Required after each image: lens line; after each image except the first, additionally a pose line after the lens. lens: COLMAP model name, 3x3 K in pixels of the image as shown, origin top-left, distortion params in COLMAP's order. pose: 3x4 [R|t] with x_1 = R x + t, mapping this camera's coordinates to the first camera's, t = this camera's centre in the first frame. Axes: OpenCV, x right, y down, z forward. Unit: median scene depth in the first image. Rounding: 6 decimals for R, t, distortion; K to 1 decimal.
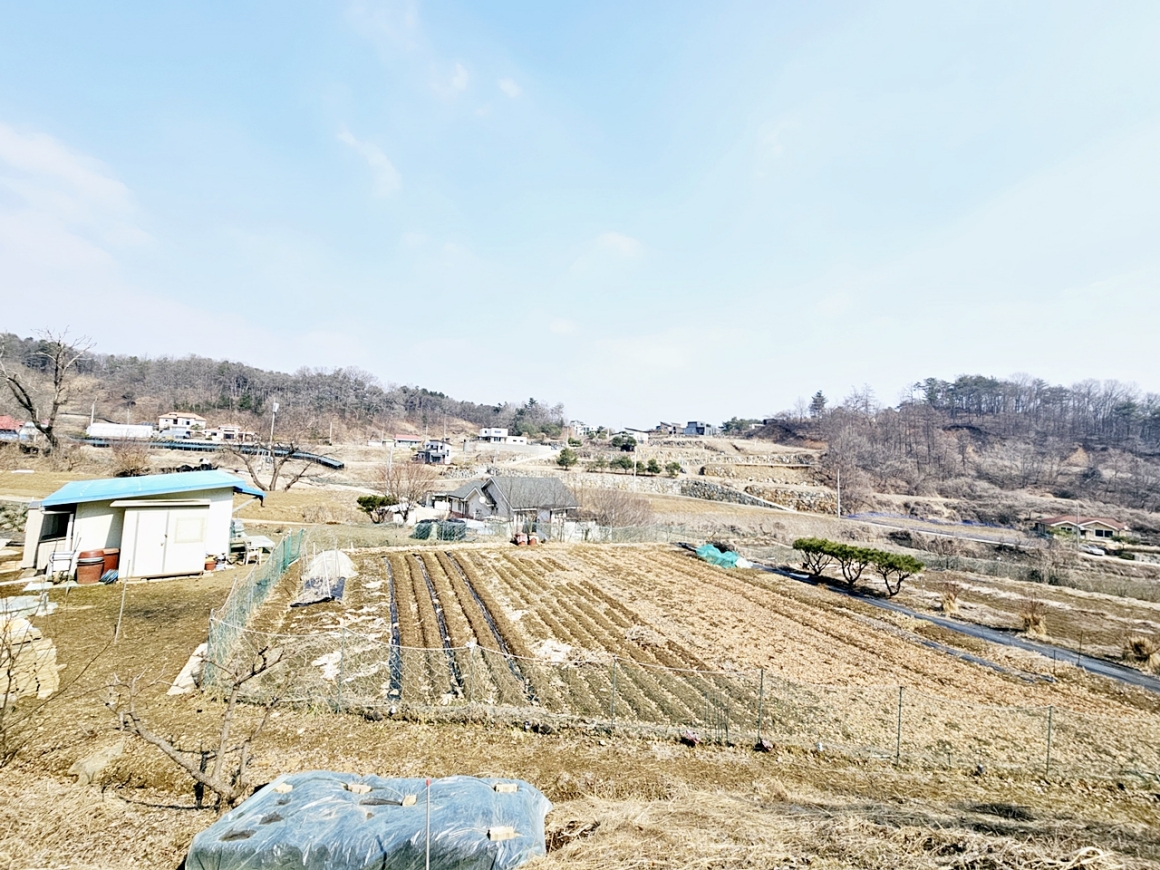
lens RADIAL K [[474.8, 0, 579.4], [0, 474.8, 432.2], [0, 0, 1]] dist [-0.002857, 0.001338]
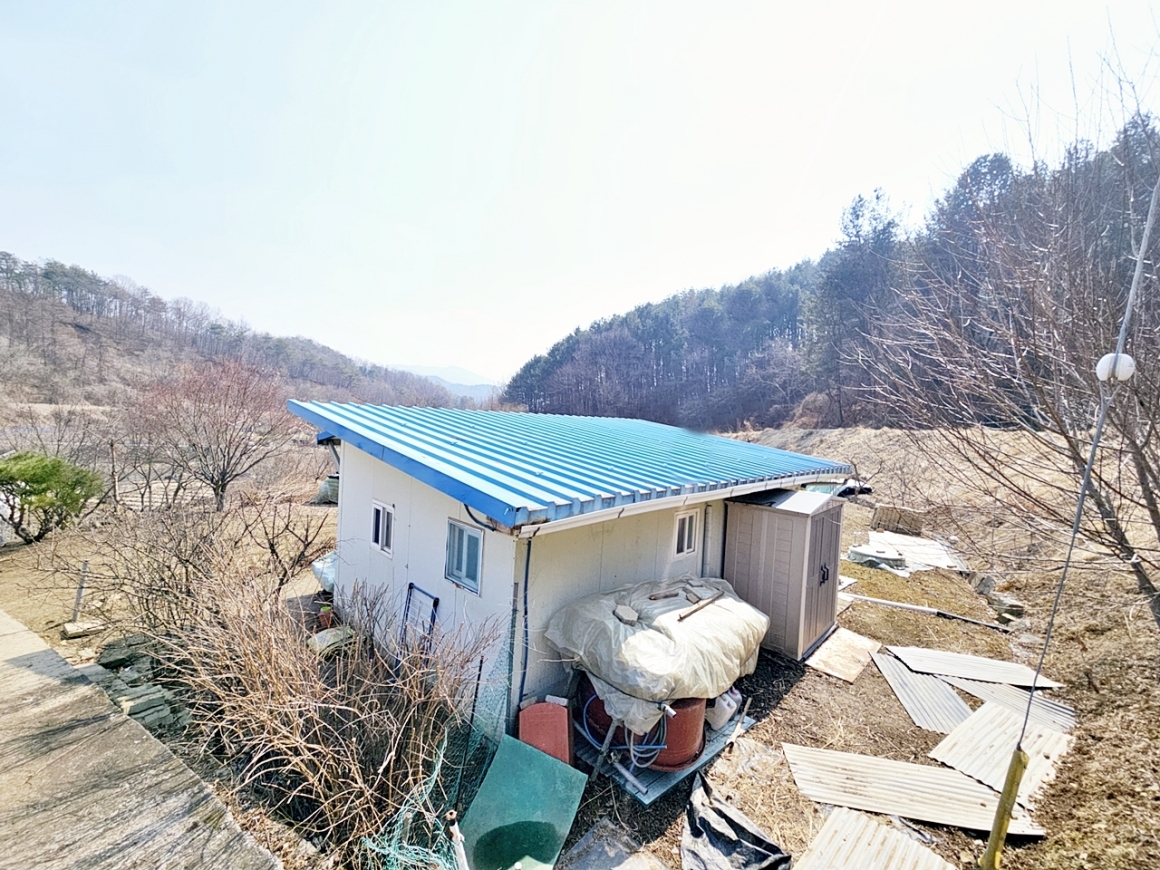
lens RADIAL K [[474.8, 0, 579.7], [0, 474.8, 430.5], [0, 0, 1]] dist [-0.002857, 0.001338]
pose [[-0.072219, -0.082355, 0.993983, -0.143710], [-0.118868, 0.990193, 0.073404, 0.007726], [-0.990280, -0.112851, -0.081300, 0.117281]]
